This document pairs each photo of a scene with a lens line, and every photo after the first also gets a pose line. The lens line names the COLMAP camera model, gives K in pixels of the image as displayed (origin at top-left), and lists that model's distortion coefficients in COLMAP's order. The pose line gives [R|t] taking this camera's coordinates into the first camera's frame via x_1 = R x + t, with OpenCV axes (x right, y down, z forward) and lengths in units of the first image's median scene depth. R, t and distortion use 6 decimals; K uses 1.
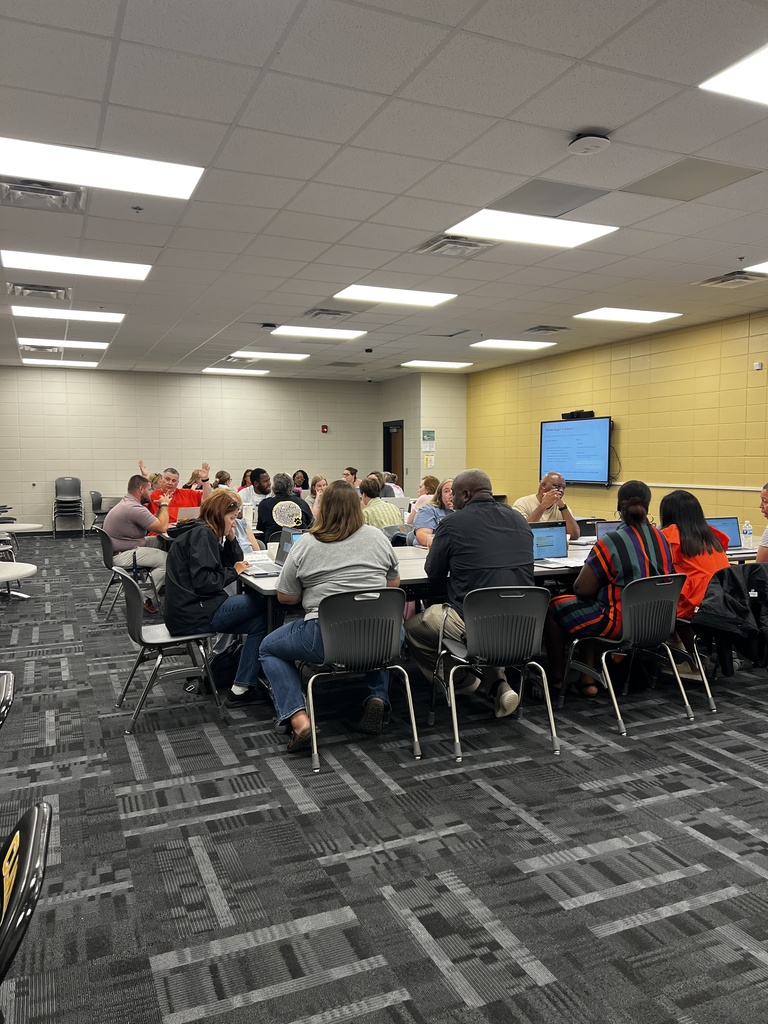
lens RADIAL K [[768.7, 0, 384.0], [0, 768.7, 512.0], [0, 0, 1]] dist [0.065586, -0.005983]
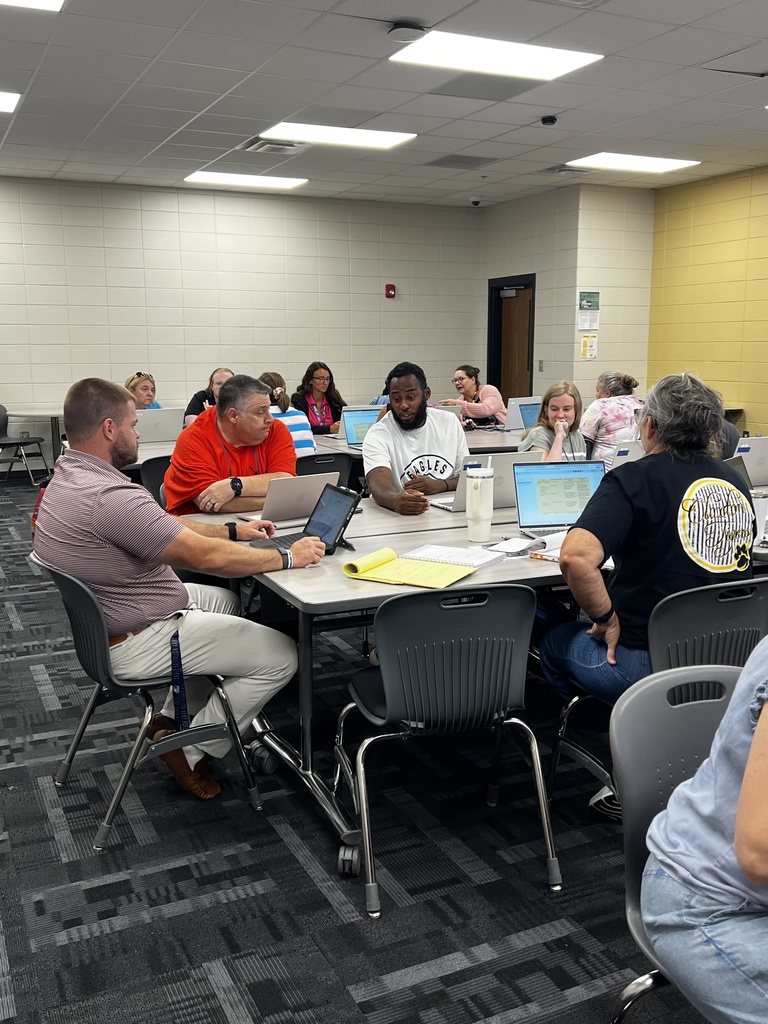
lens RADIAL K [[974.5, 0, 384.0], [0, 974.5, 512.0], [0, 0, 1]] dist [0.014074, 0.010886]
pose [[0.998999, -0.012524, 0.042945, -0.140517], [0.008114, 0.994815, 0.101375, -0.023069], [-0.043992, -0.100925, 0.993921, 0.329495]]
